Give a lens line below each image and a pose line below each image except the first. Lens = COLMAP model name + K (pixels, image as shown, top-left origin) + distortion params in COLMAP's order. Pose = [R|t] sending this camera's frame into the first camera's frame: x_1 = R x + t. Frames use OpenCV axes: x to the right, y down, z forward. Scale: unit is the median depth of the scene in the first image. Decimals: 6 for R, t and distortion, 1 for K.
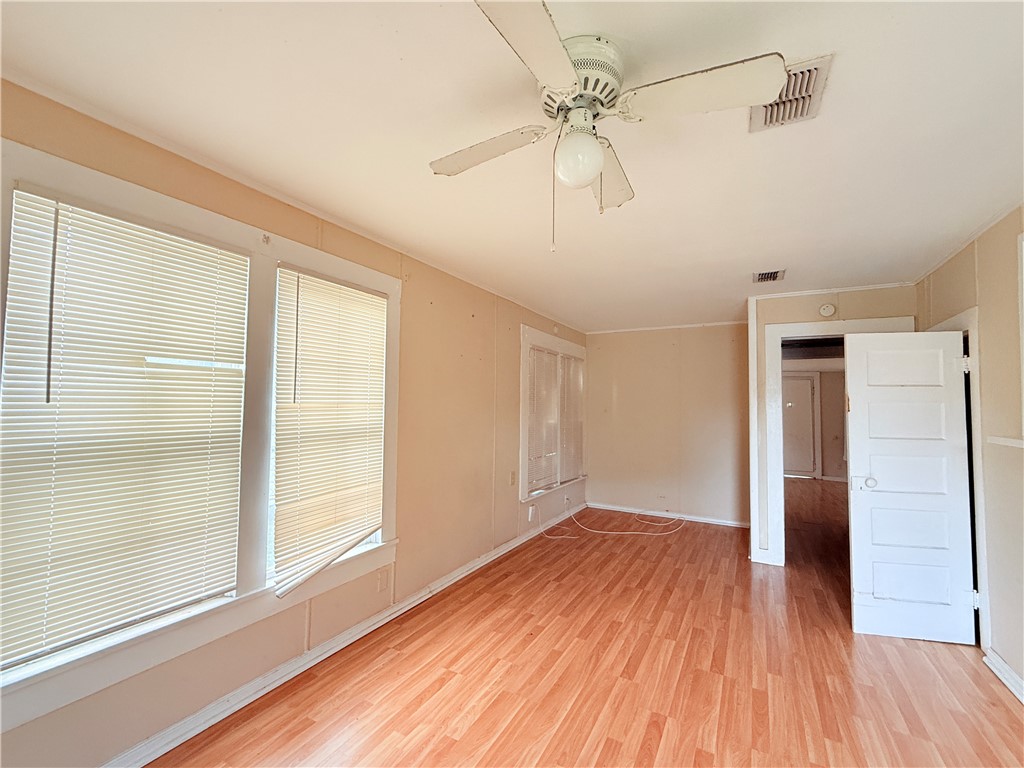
lens RADIAL K [[437.4, 0, 512.0], [0, 437.4, 384.0], [0, 0, 1]] dist [-0.000484, -0.000236]
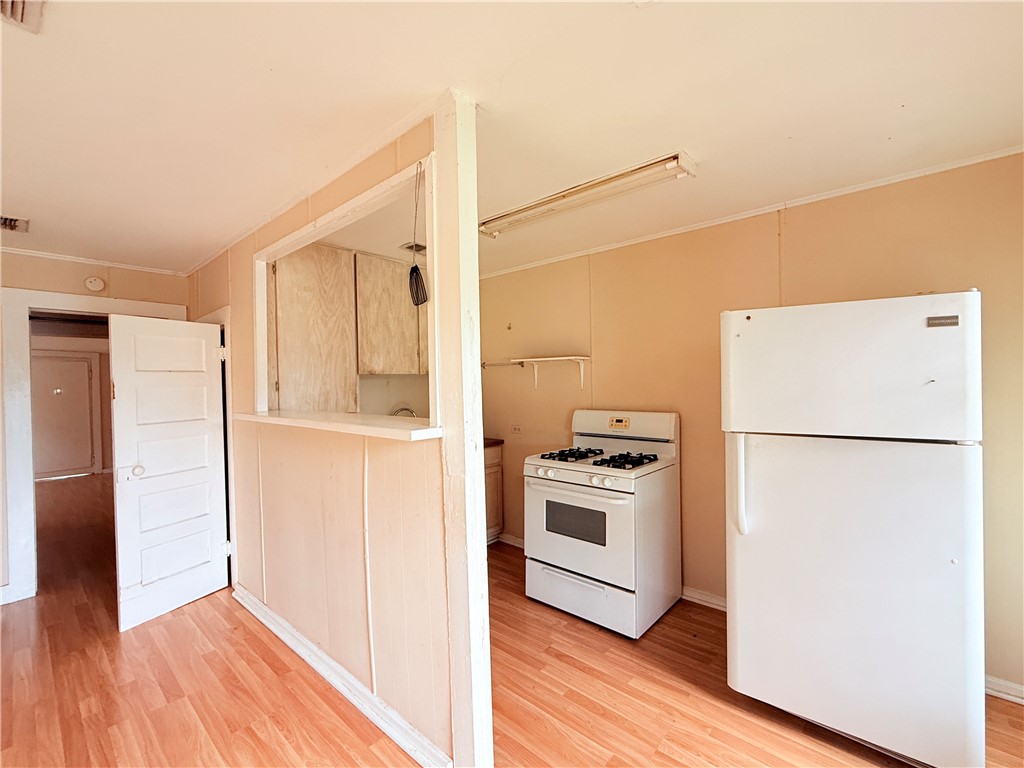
lens RADIAL K [[437.4, 0, 512.0], [0, 437.4, 384.0], [0, 0, 1]] dist [-0.000484, -0.000236]
pose [[0.210872, -0.020567, 0.977297, 0.053629], [-0.017974, 0.999528, 0.024913, -0.006614], [-0.977348, -0.022820, 0.210403, -0.012370]]
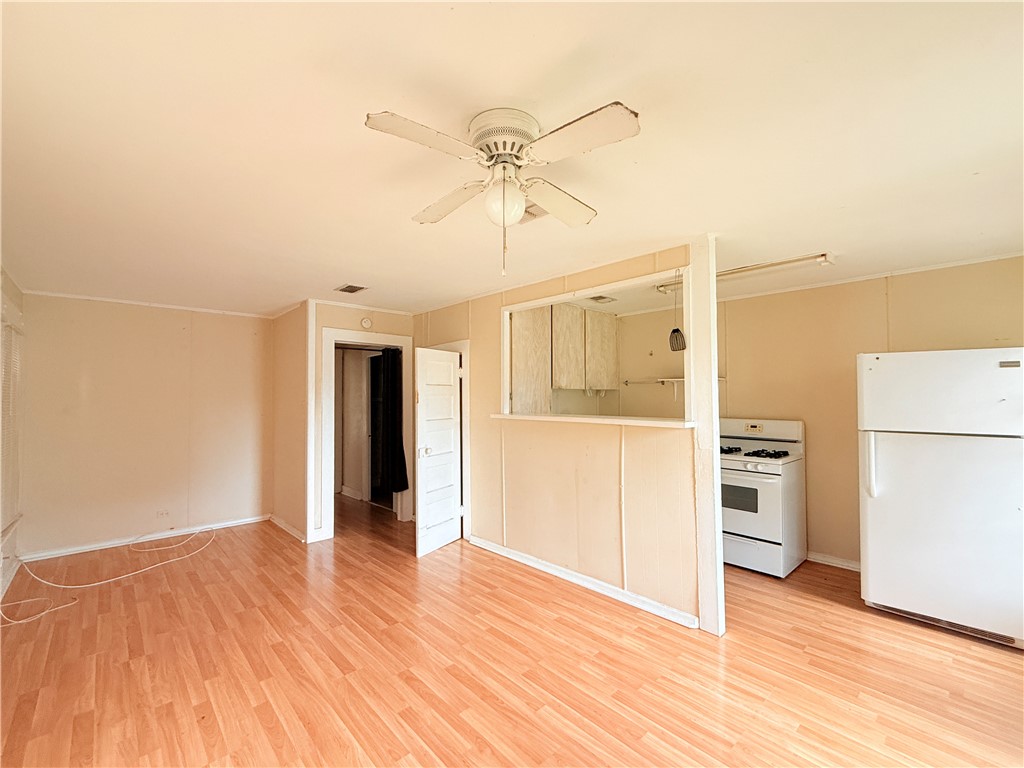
lens RADIAL K [[437.4, 0, 512.0], [0, 437.4, 384.0], [0, 0, 1]] dist [-0.000484, -0.000236]
pose [[0.306310, 0.013881, 0.951831, -0.528667], [-0.031949, 0.999480, -0.004295, -0.001841], [-0.951396, -0.029095, 0.306594, 0.312178]]
